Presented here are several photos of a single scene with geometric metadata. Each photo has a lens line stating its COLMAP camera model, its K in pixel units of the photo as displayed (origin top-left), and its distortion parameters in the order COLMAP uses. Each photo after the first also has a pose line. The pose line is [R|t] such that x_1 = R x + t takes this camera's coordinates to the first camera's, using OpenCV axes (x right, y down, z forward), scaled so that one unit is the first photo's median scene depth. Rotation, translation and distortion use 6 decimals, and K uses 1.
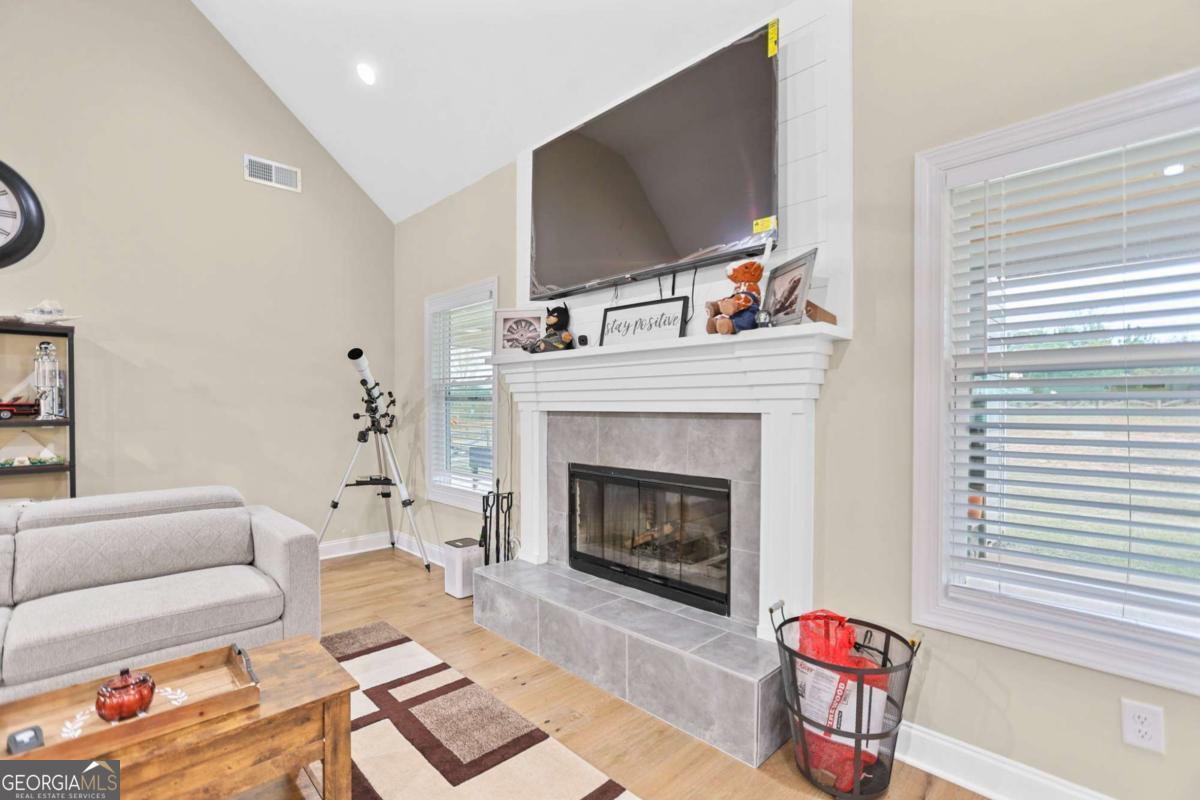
lens RADIAL K [[543.0, 0, 599.2], [0, 543.0, 412.1], [0, 0, 1]] dist [-0.028567, 0.011672]
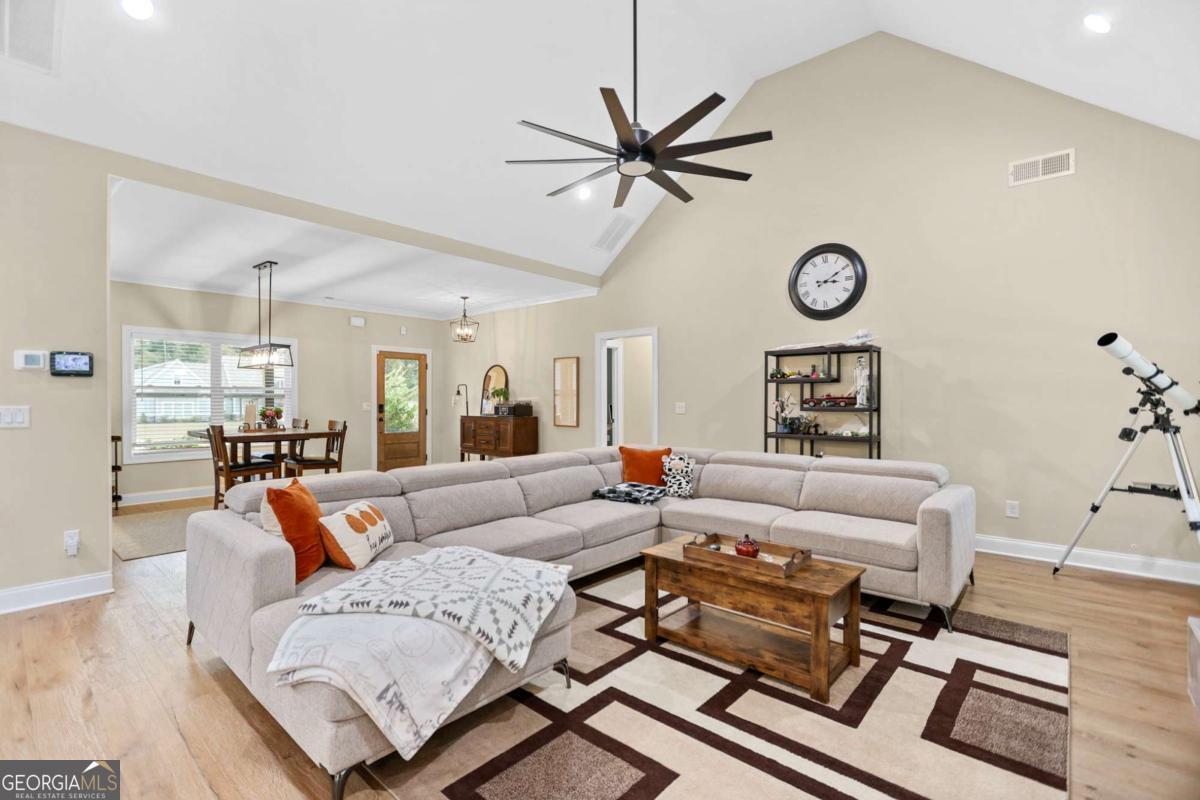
lens RADIAL K [[543.0, 0, 593.6], [0, 543.0, 396.9], [0, 0, 1]] dist [-0.028567, 0.011672]
pose [[0.072690, -0.004257, -0.997345, 0.450035], [-0.010539, 0.999932, -0.005036, -0.001076], [0.997299, 0.010877, 0.072640, 0.129082]]
